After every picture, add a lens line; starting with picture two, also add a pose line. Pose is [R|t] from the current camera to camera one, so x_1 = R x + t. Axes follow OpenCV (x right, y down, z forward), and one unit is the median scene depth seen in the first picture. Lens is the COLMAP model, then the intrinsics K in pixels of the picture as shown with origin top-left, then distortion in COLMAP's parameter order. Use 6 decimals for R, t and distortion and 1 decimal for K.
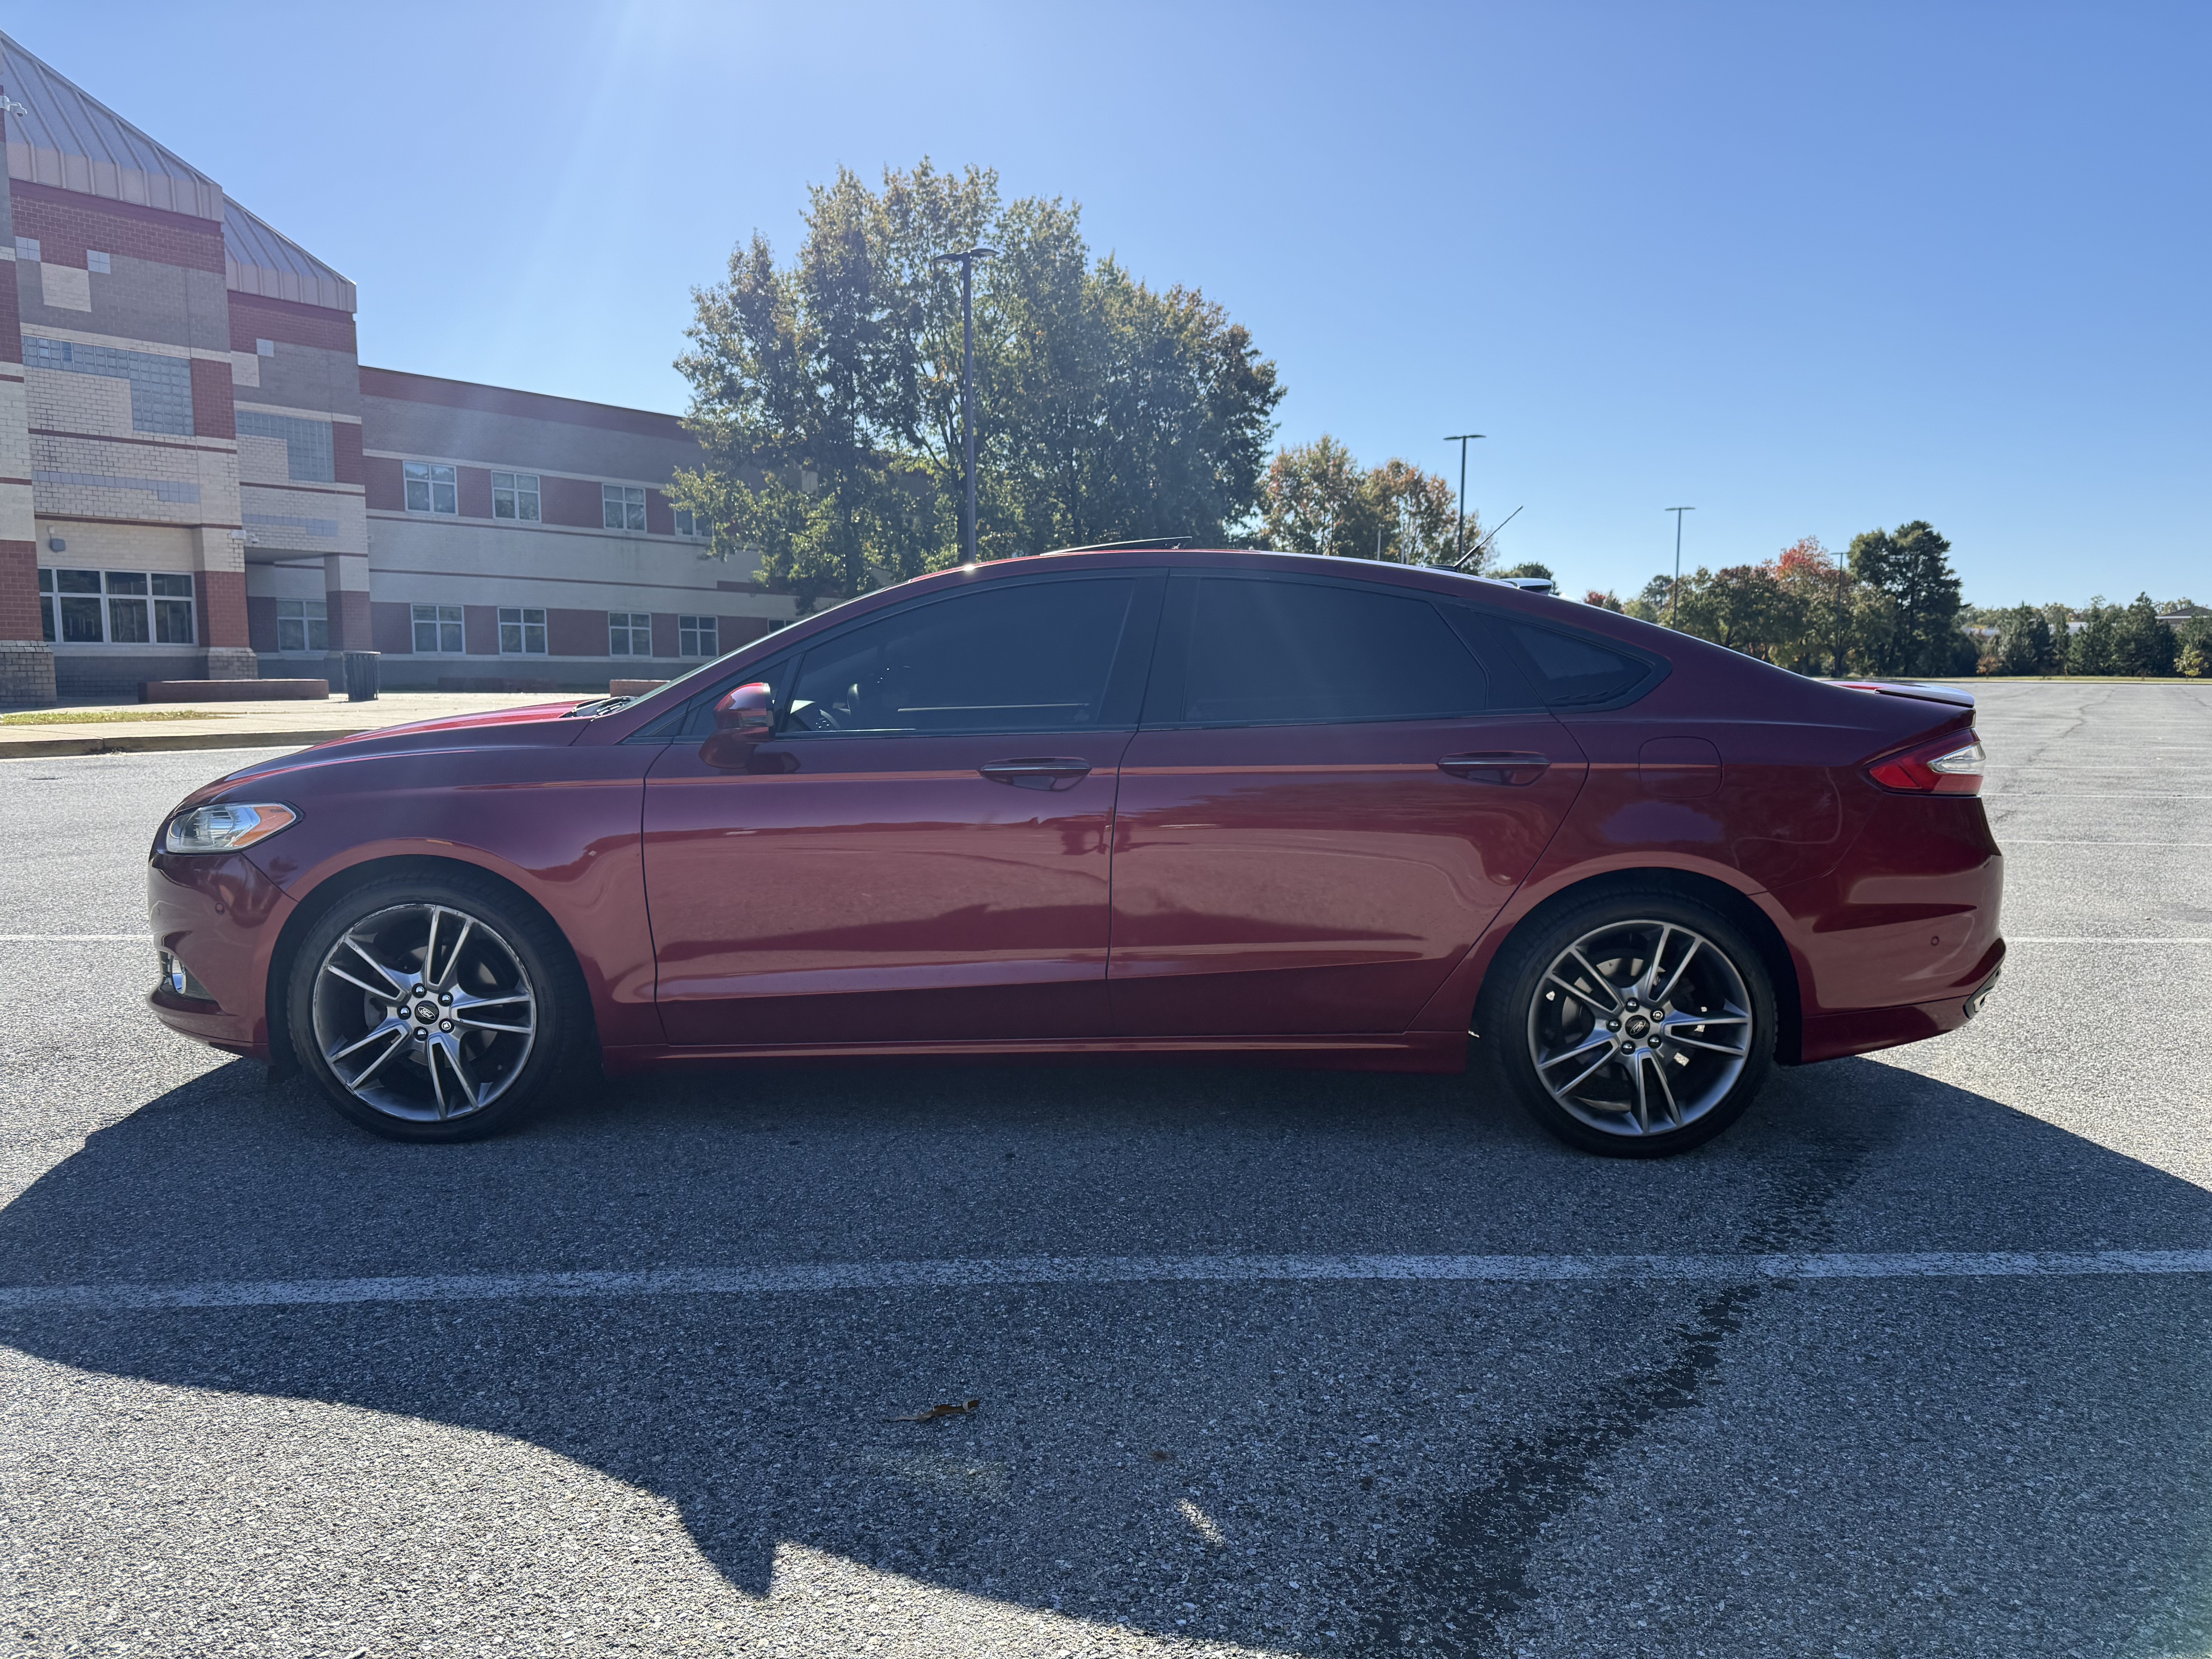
lens RADIAL K [[1548.0, 0, 1087.2], [0, 1548.0, 855.6], [0, 0, 1]] dist [0.051757, -0.066952]
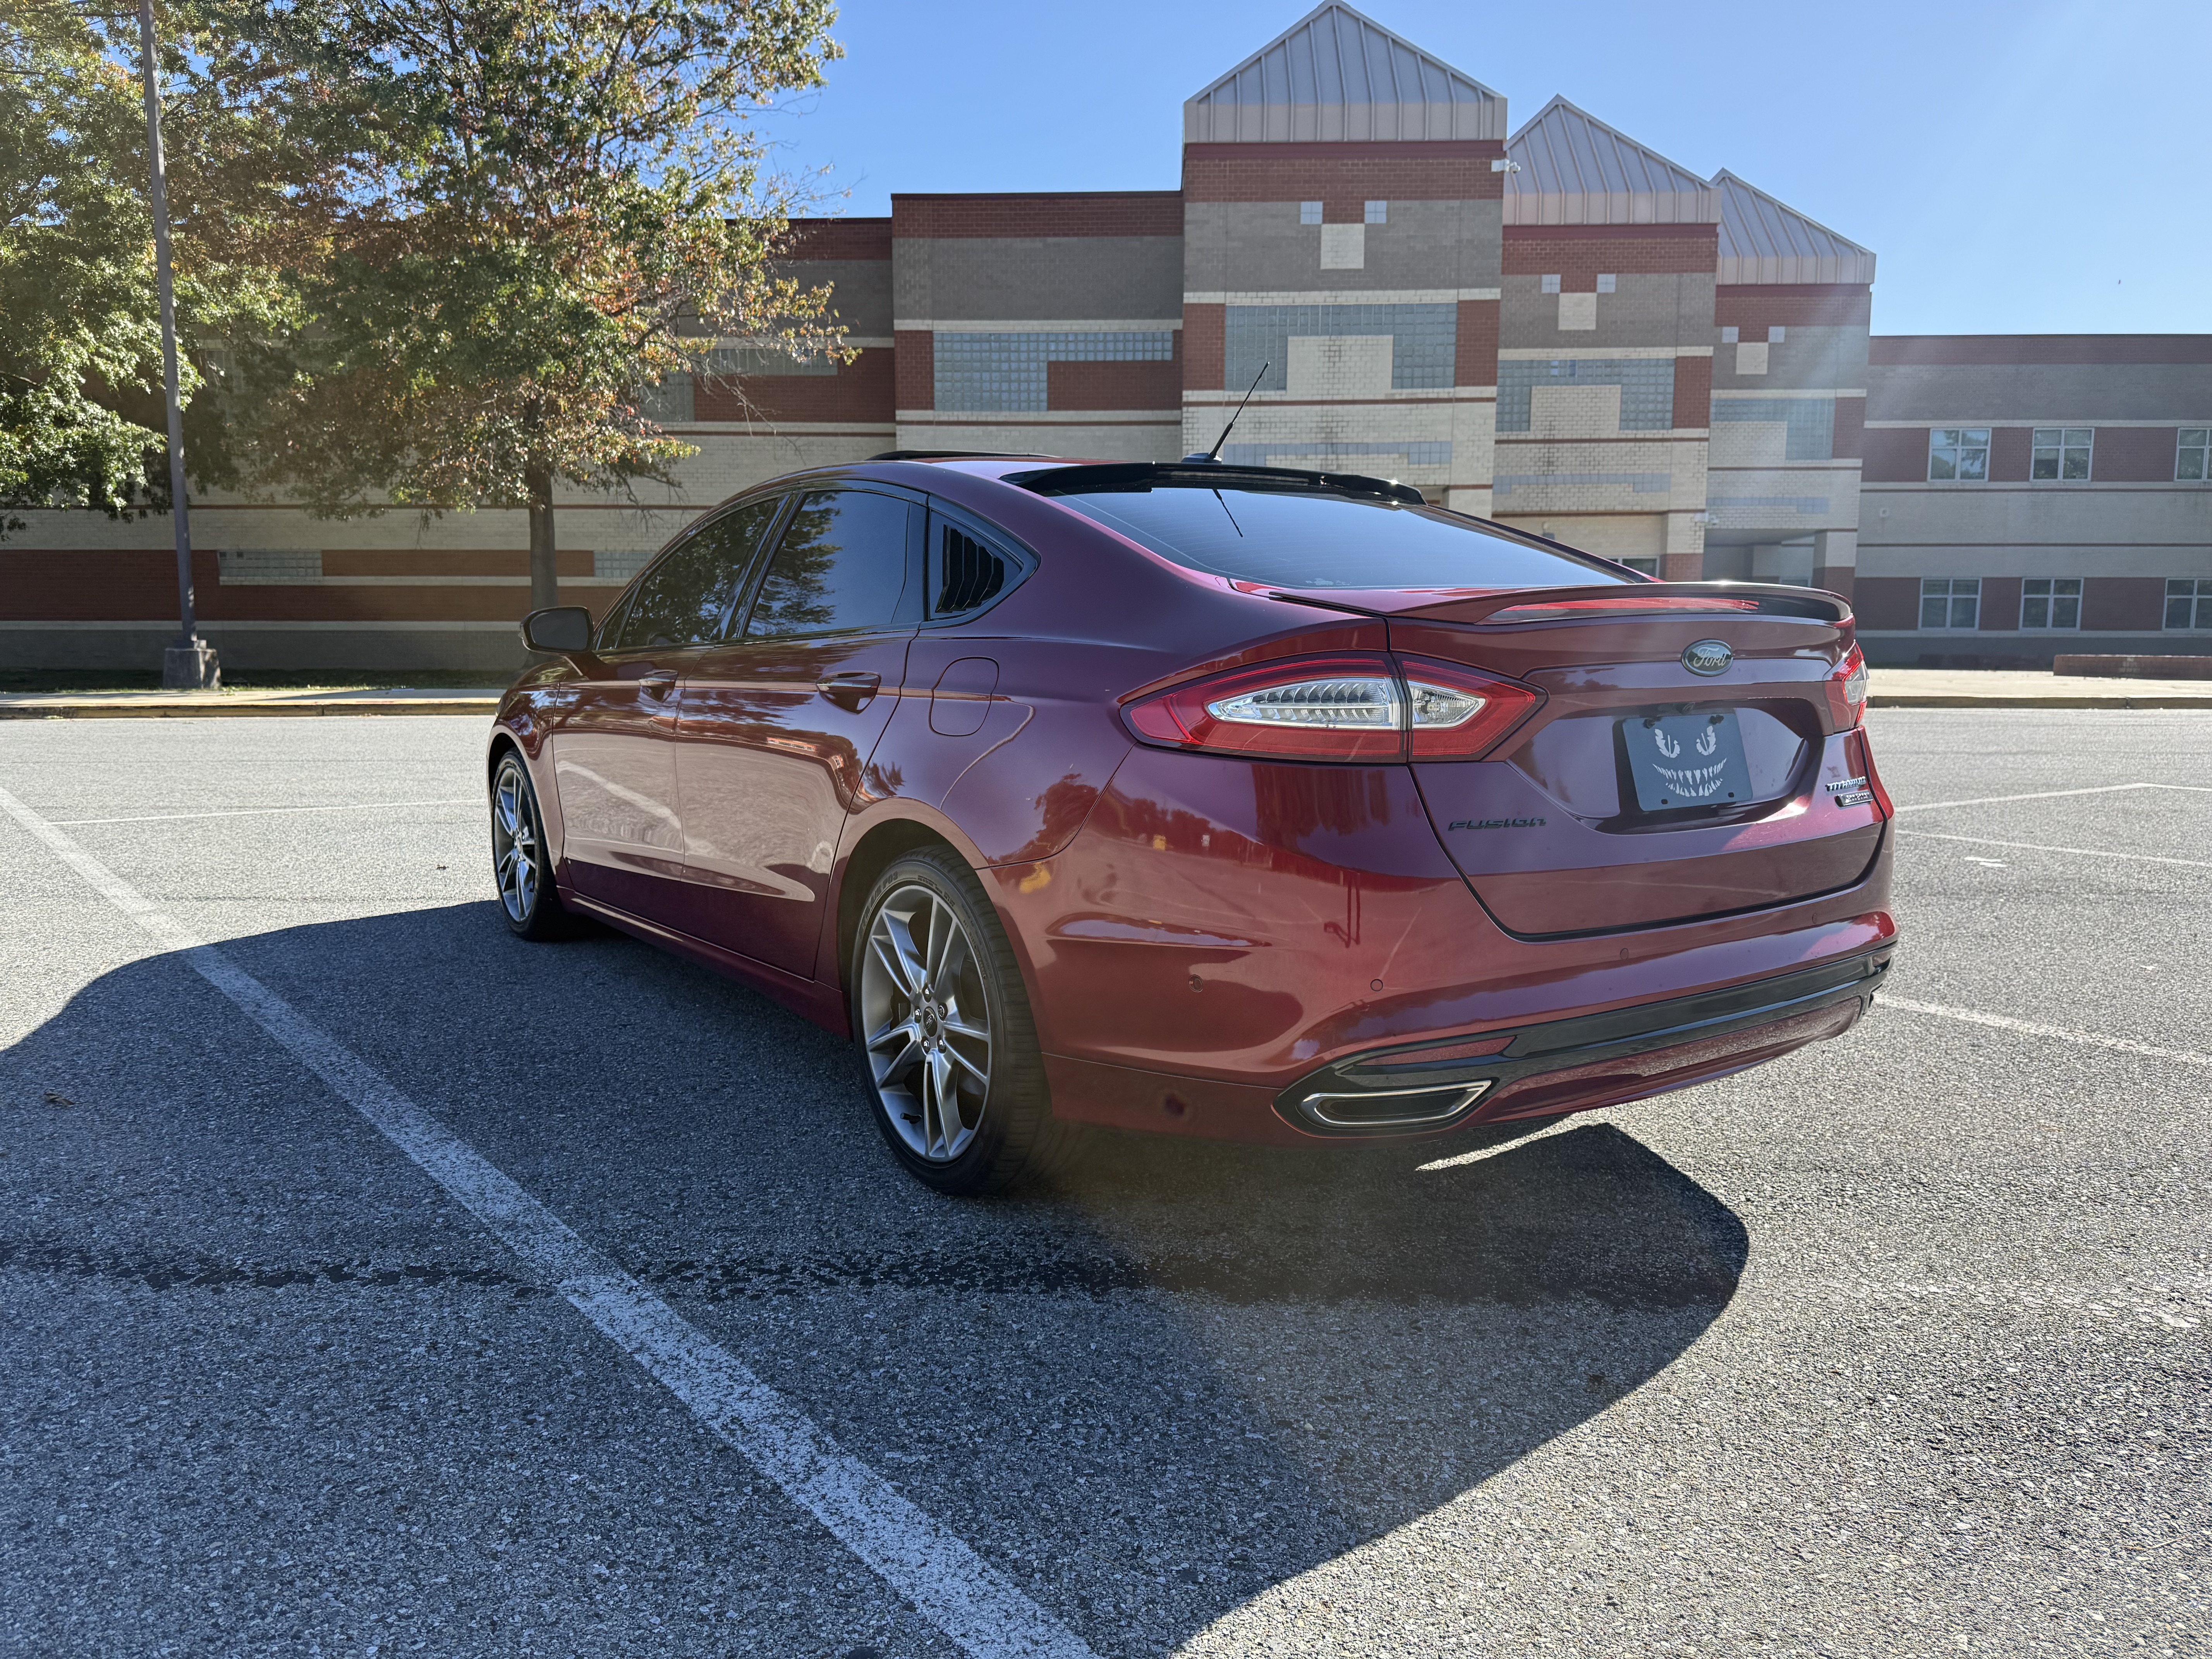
lens RADIAL K [[1548.0, 0, 1097.1], [0, 1548.0, 836.2], [0, 0, 1]] dist [0.051757, -0.066952]
pose [[0.571278, 0.098915, -0.814774, 0.109176], [-0.099636, 0.993727, 0.050781, -0.003441], [0.814687, 0.052171, 0.577550, 0.064316]]
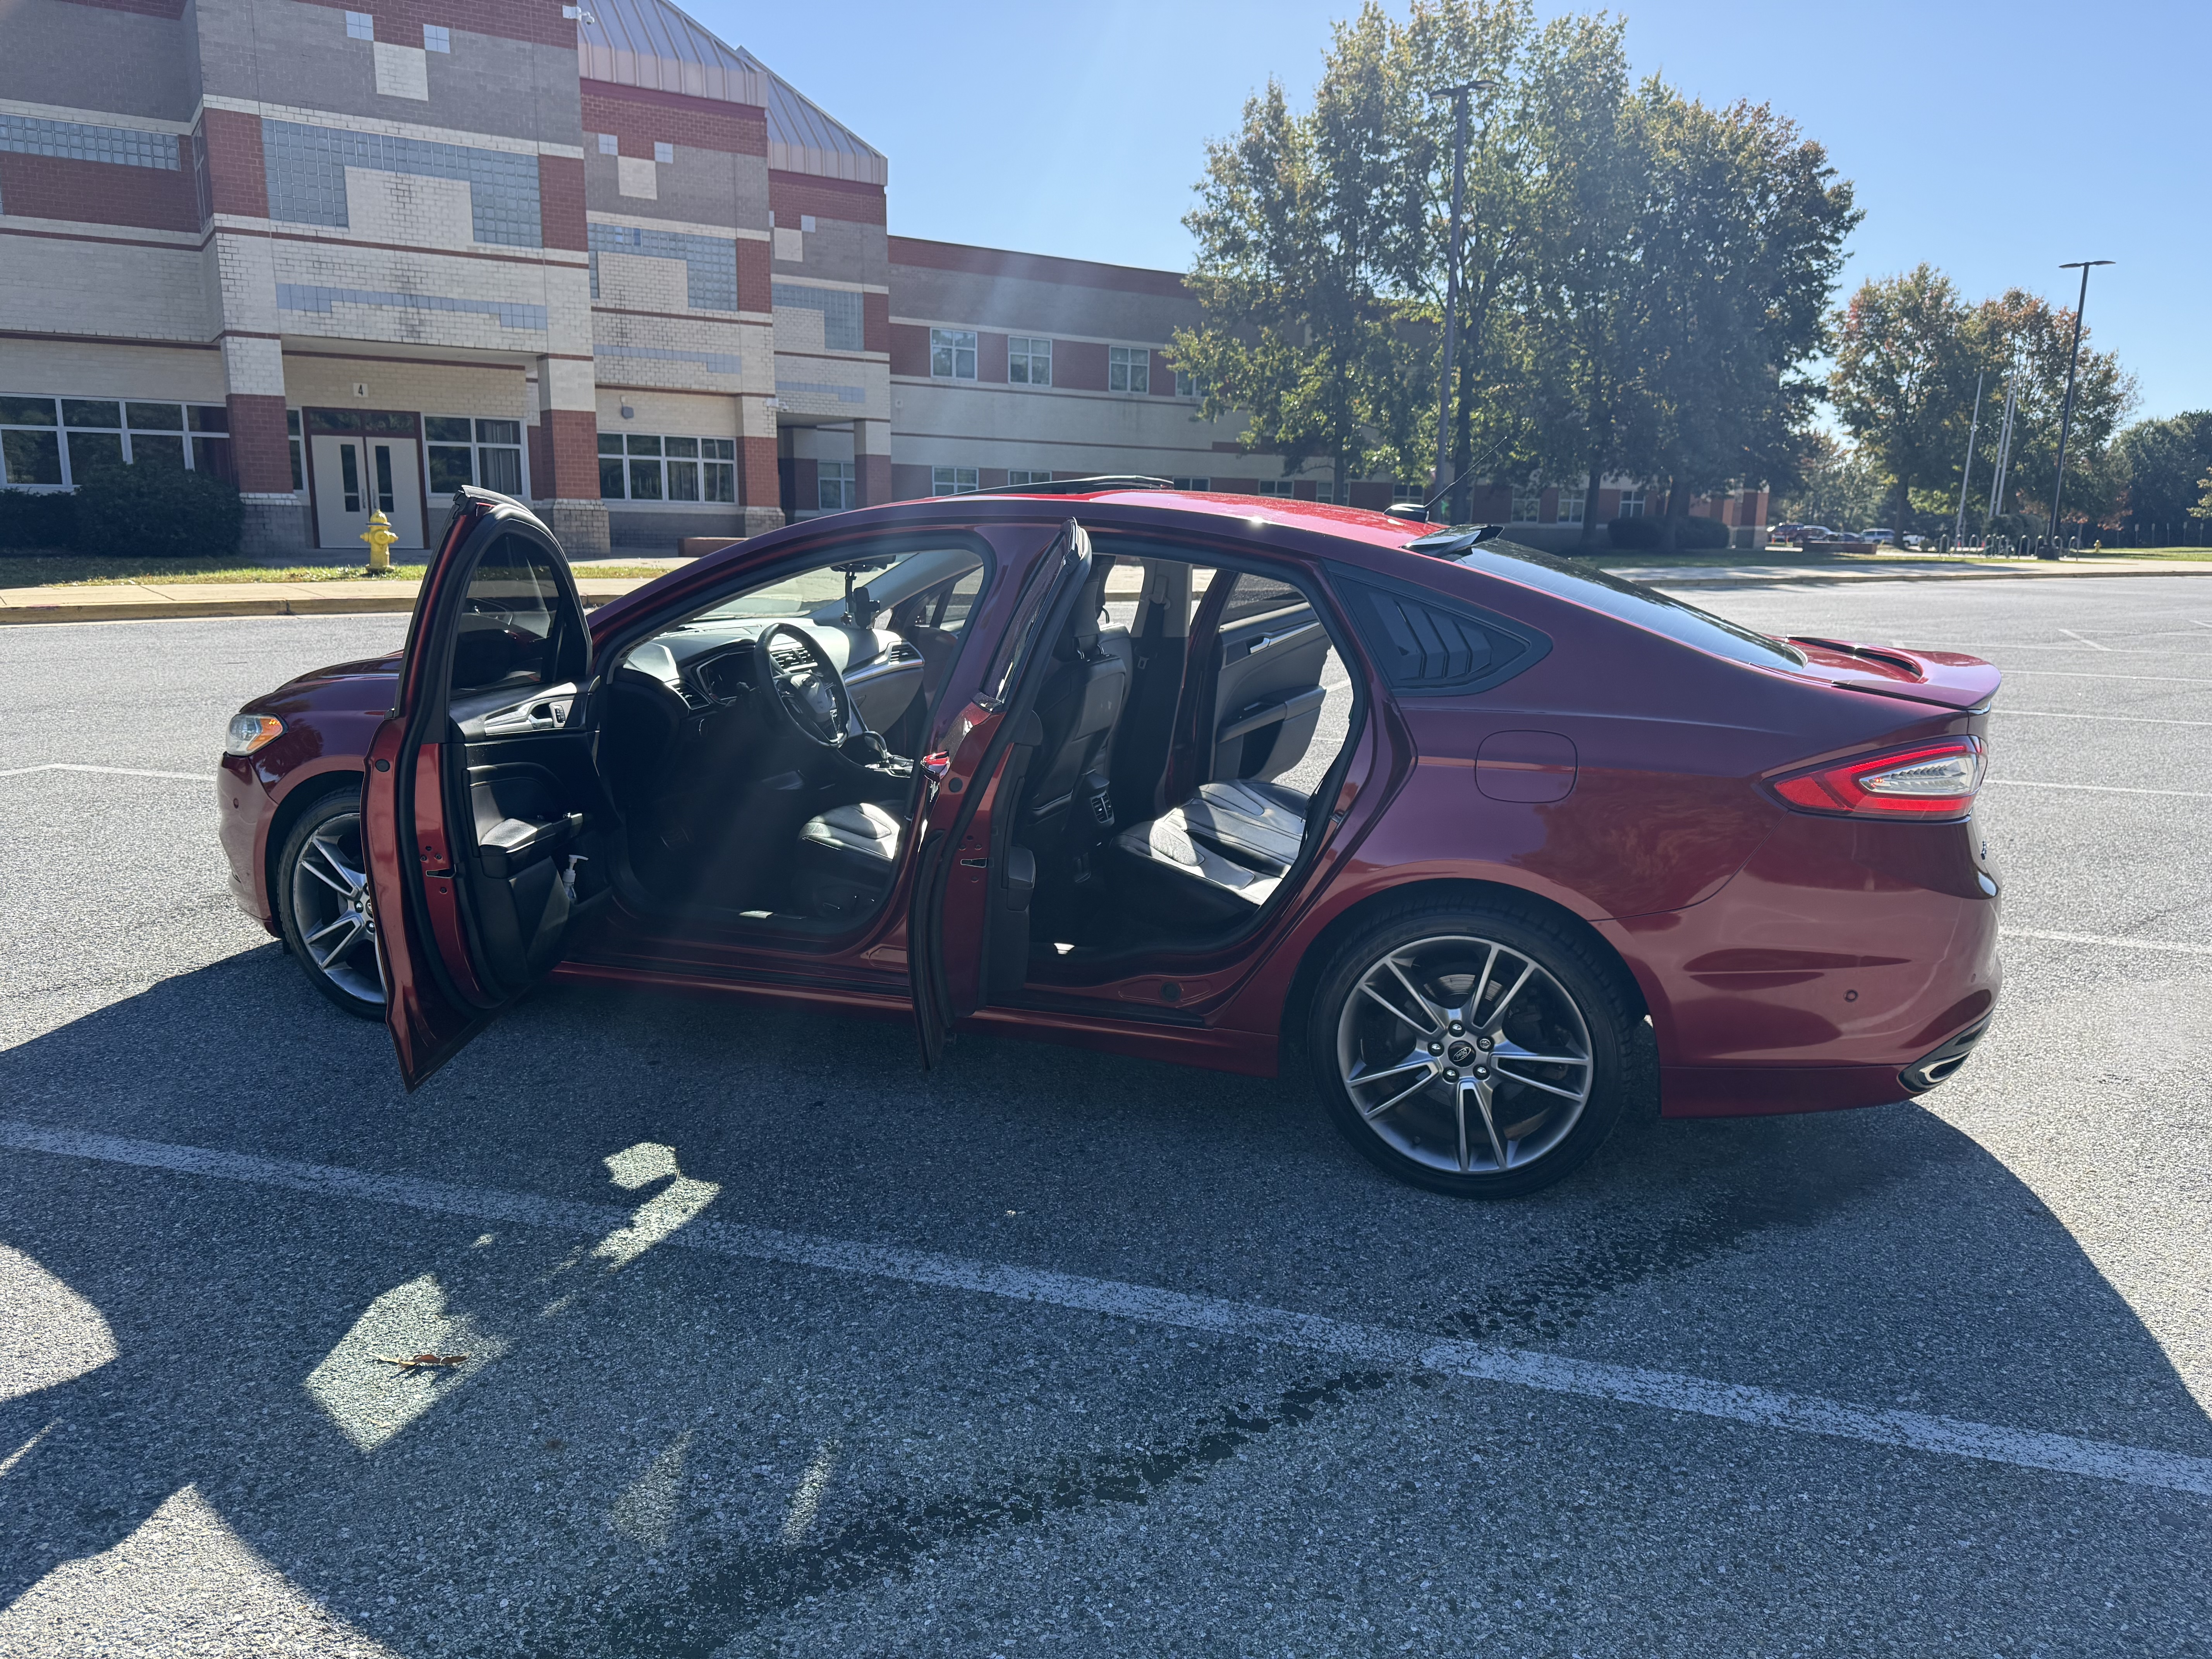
lens RADIAL K [[1548.0, 0, 1087.2], [0, 1548.0, 838.2], [0, 0, 1]] dist [0.051757, -0.066952]
pose [[0.944649, 0.080735, -0.317995, 0.044614], [-0.055074, 0.994518, 0.088892, -0.008393], [0.323428, -0.066458, 0.943916, 0.010656]]
